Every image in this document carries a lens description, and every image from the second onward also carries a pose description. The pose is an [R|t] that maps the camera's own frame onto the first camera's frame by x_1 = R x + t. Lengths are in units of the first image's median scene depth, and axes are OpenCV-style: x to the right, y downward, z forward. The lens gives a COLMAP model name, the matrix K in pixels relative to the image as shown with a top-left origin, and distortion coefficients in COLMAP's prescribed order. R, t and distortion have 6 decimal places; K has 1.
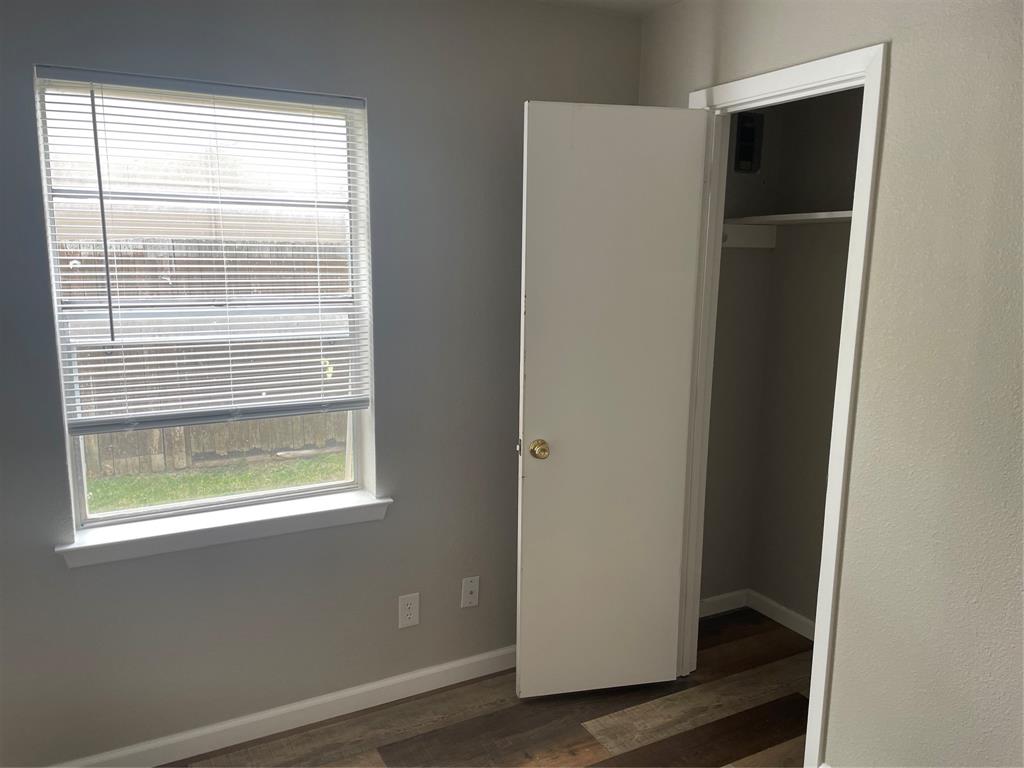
lens RADIAL K [[766.8, 0, 509.3], [0, 766.8, 385.9], [0, 0, 1]] dist [0.034137, -0.008127]
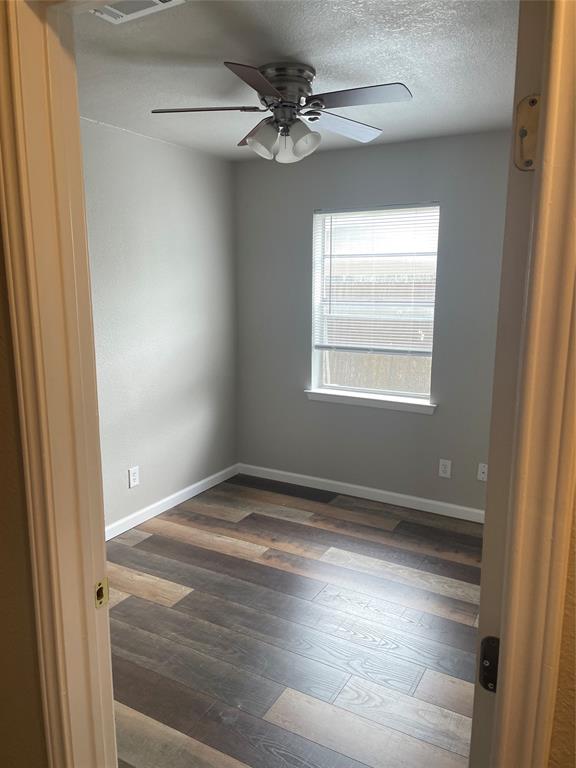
lens RADIAL K [[575.1, 0, 288.3], [0, 575.1, 384.0], [0, 0, 1]] dist [0.034137, -0.008127]
pose [[0.524271, 0.141256, -0.839754, 0.896202], [-0.140366, 0.986992, 0.078390, 0.035371], [0.839903, 0.076775, 0.537279, -0.098908]]
